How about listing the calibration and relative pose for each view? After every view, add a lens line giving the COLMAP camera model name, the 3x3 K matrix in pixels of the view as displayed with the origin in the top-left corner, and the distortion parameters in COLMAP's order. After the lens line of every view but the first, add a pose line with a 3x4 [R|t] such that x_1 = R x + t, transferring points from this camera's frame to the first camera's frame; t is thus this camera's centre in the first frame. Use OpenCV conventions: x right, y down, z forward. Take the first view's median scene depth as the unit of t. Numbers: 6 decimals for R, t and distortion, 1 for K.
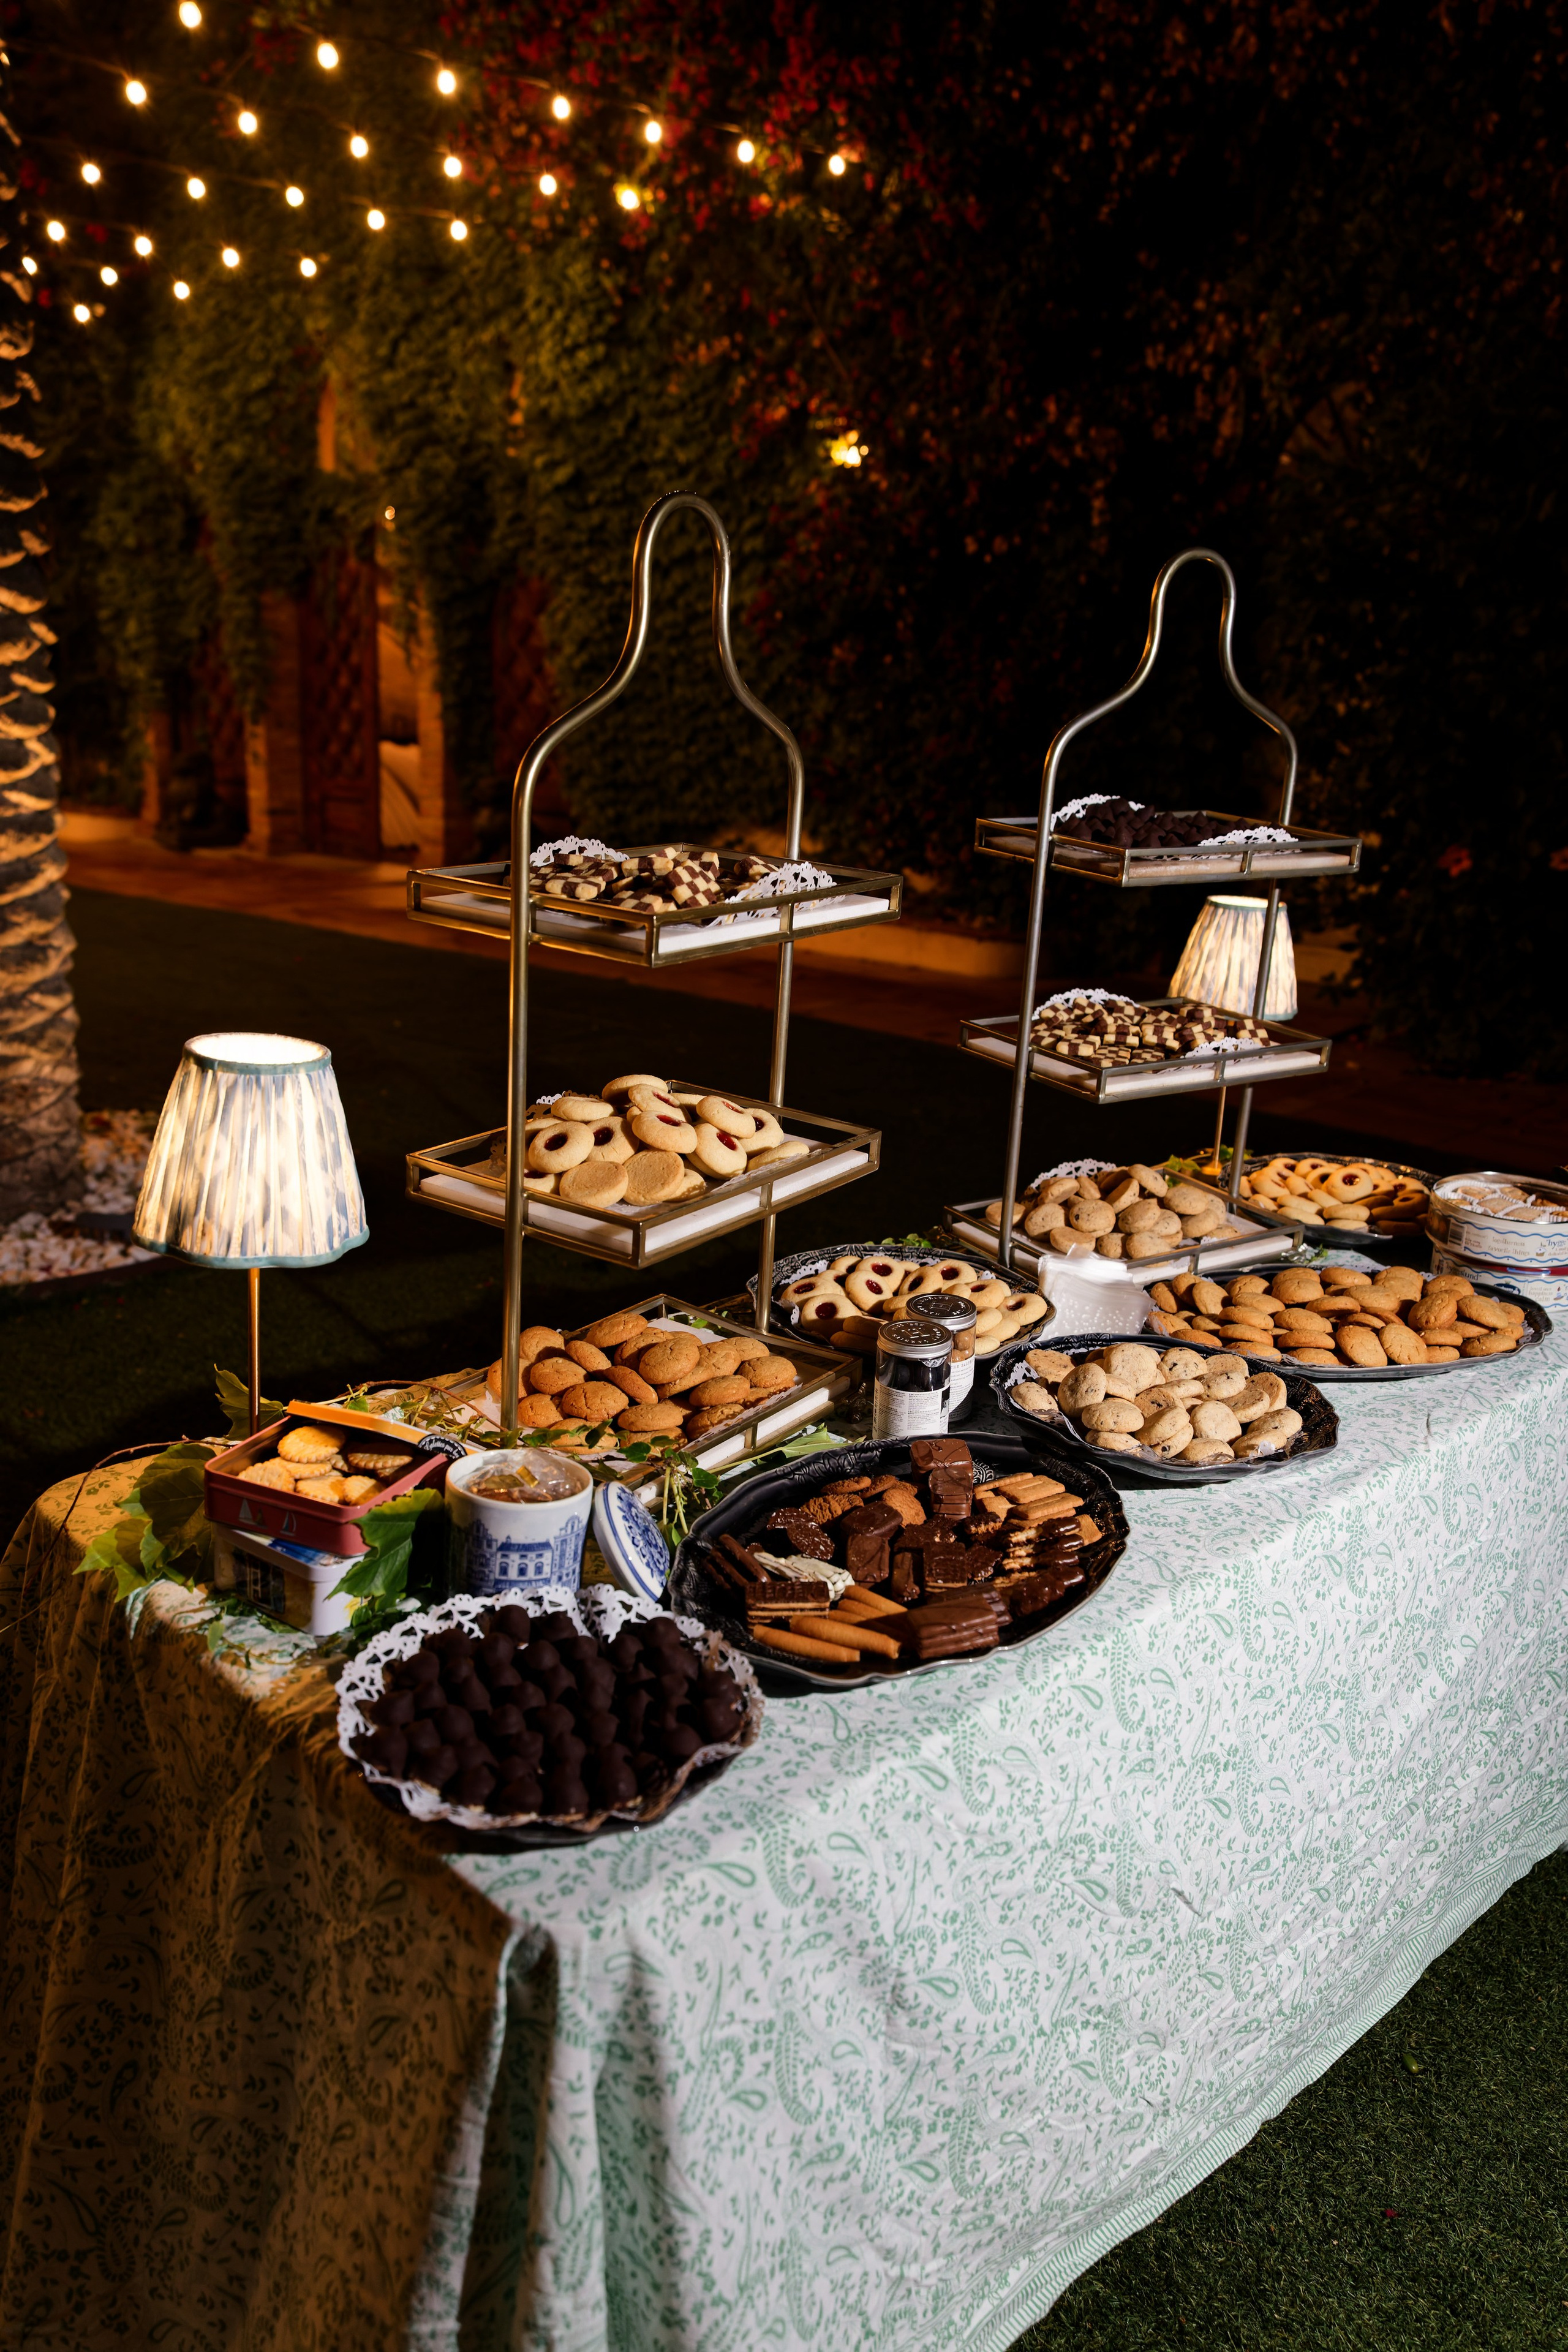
lens RADIAL K [[1900.0, 0, 782.6], [0, 1900.0, 1158.1], [0, 0, 1]] dist [0.045752, 0.031071]
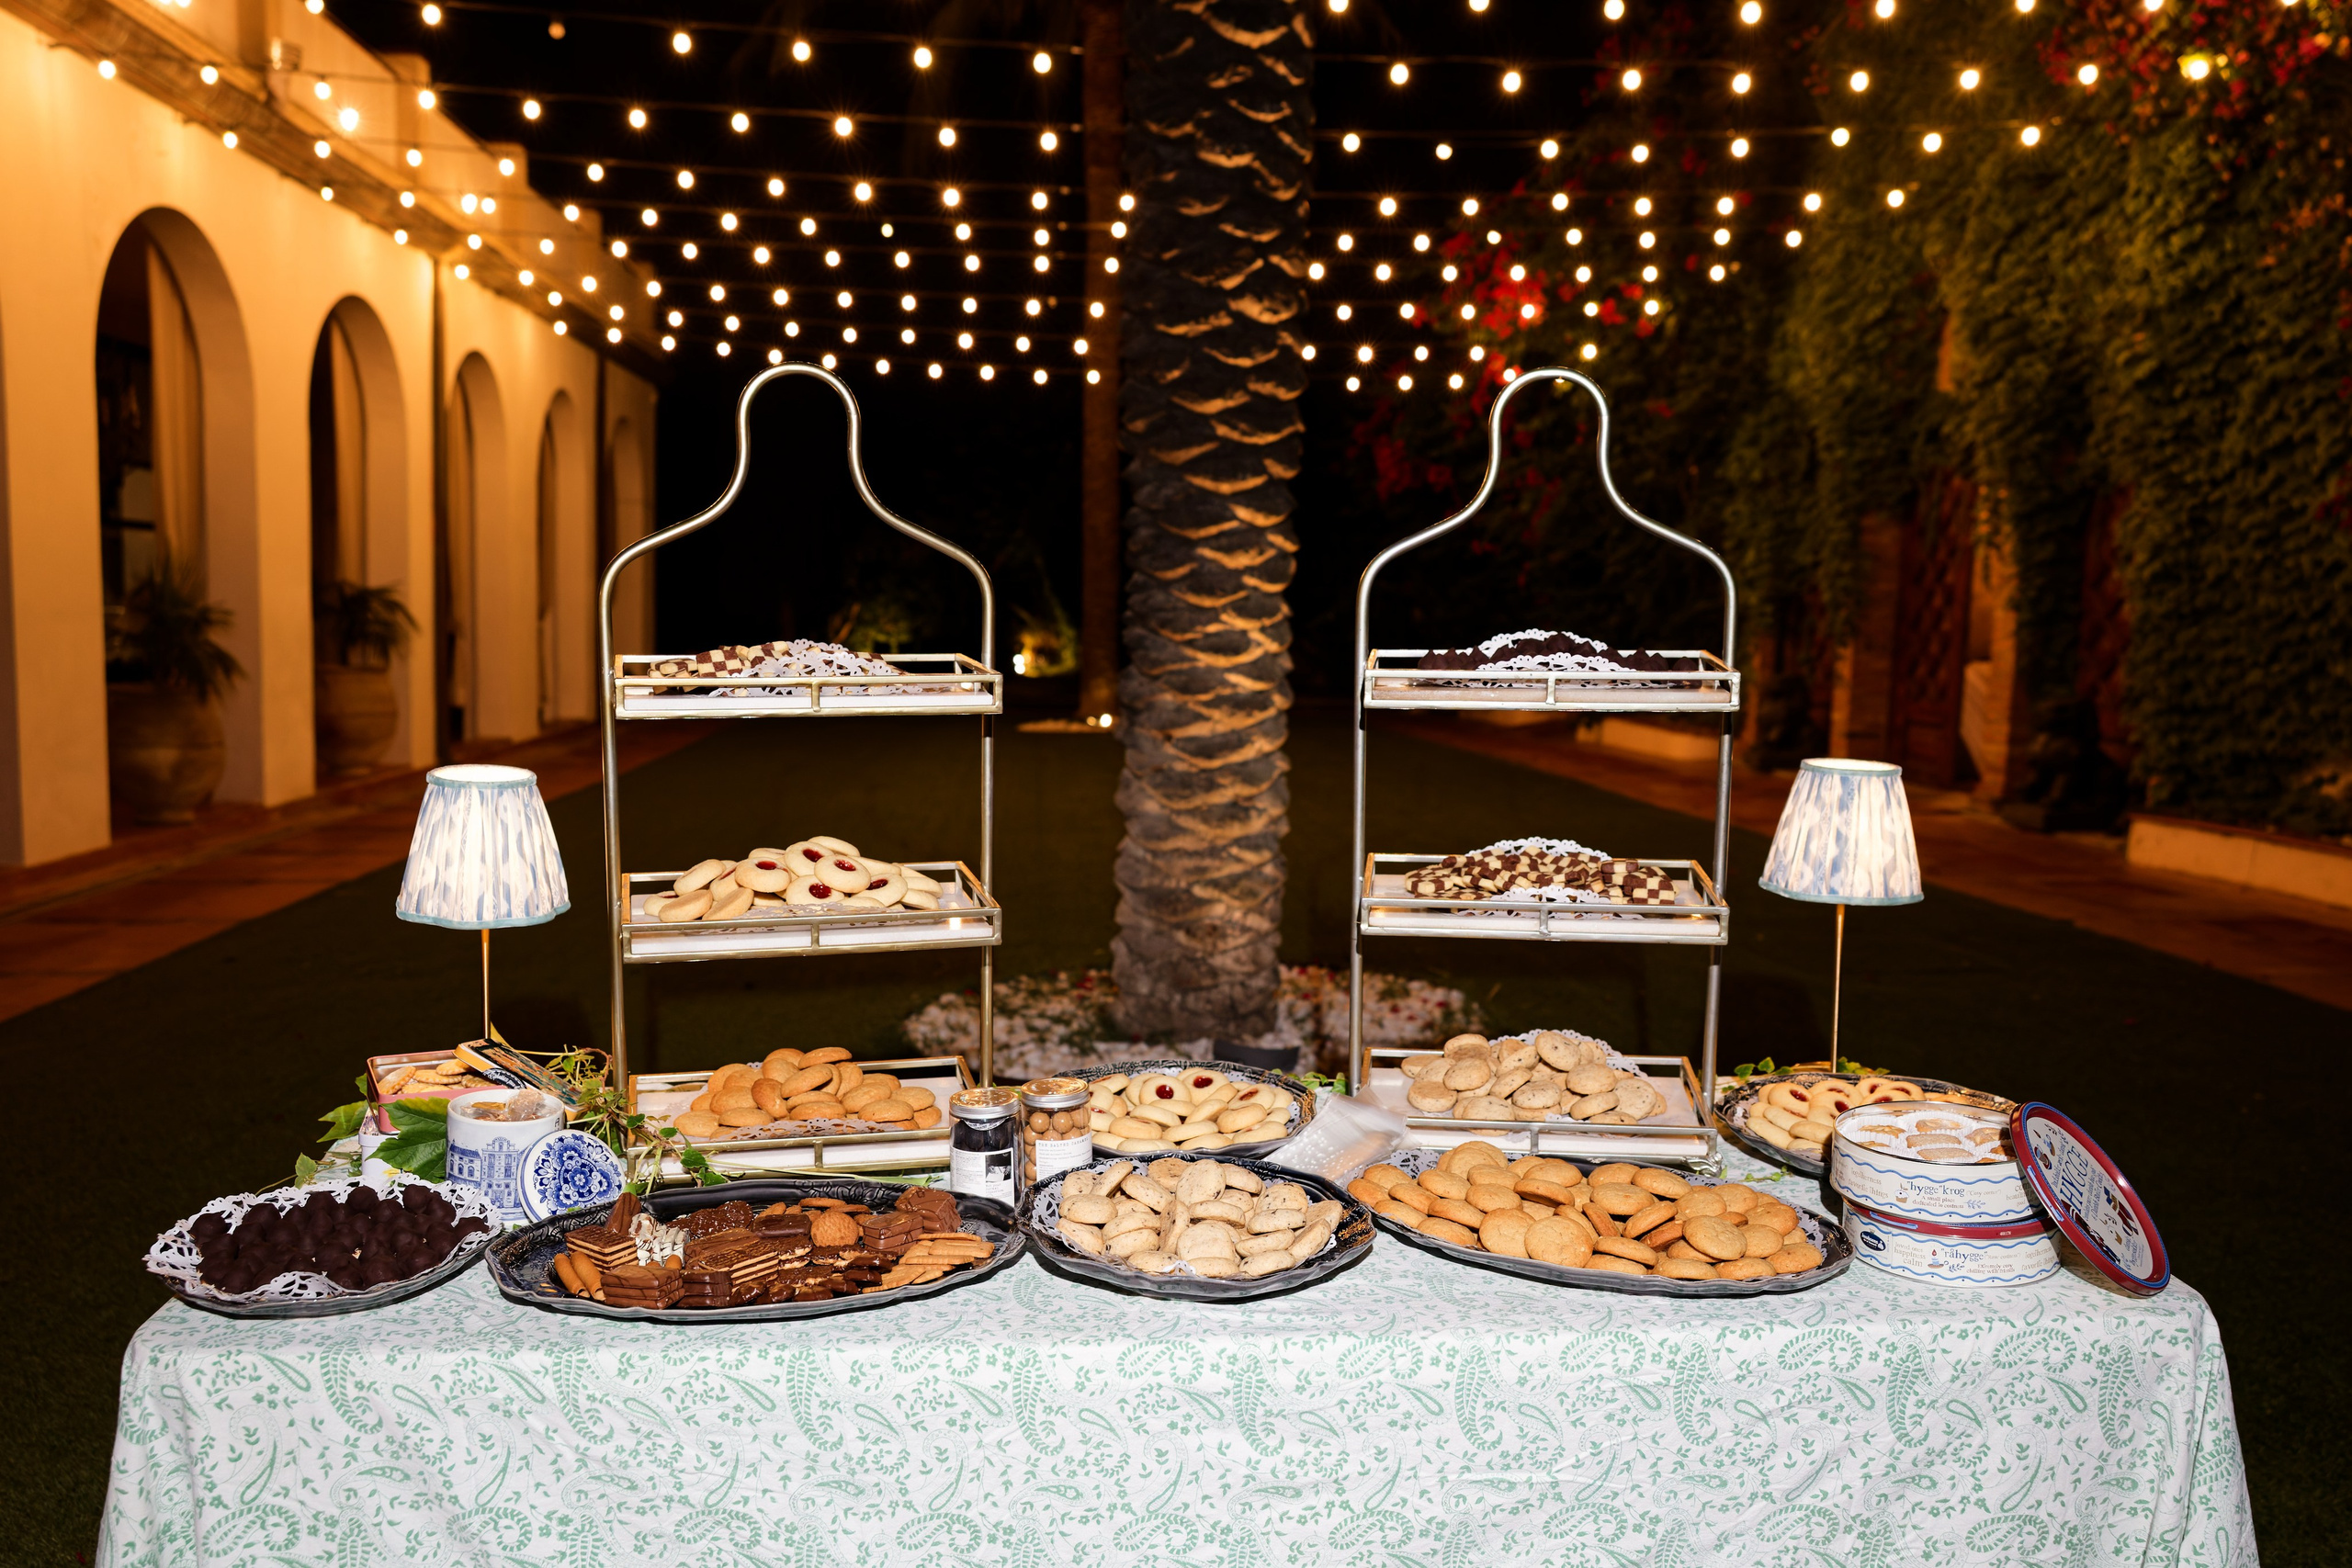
lens RADIAL K [[1993.8, 0, 1173.9], [0, 1993.8, 796.4], [0, 0, 1]] dist [0.031890, 0.042414]
pose [[0.750035, 0.051304, -0.659405, 0.182399], [-0.155433, 0.982738, -0.100336, 0.004740], [0.642874, 0.177749, 0.745062, 0.041451]]
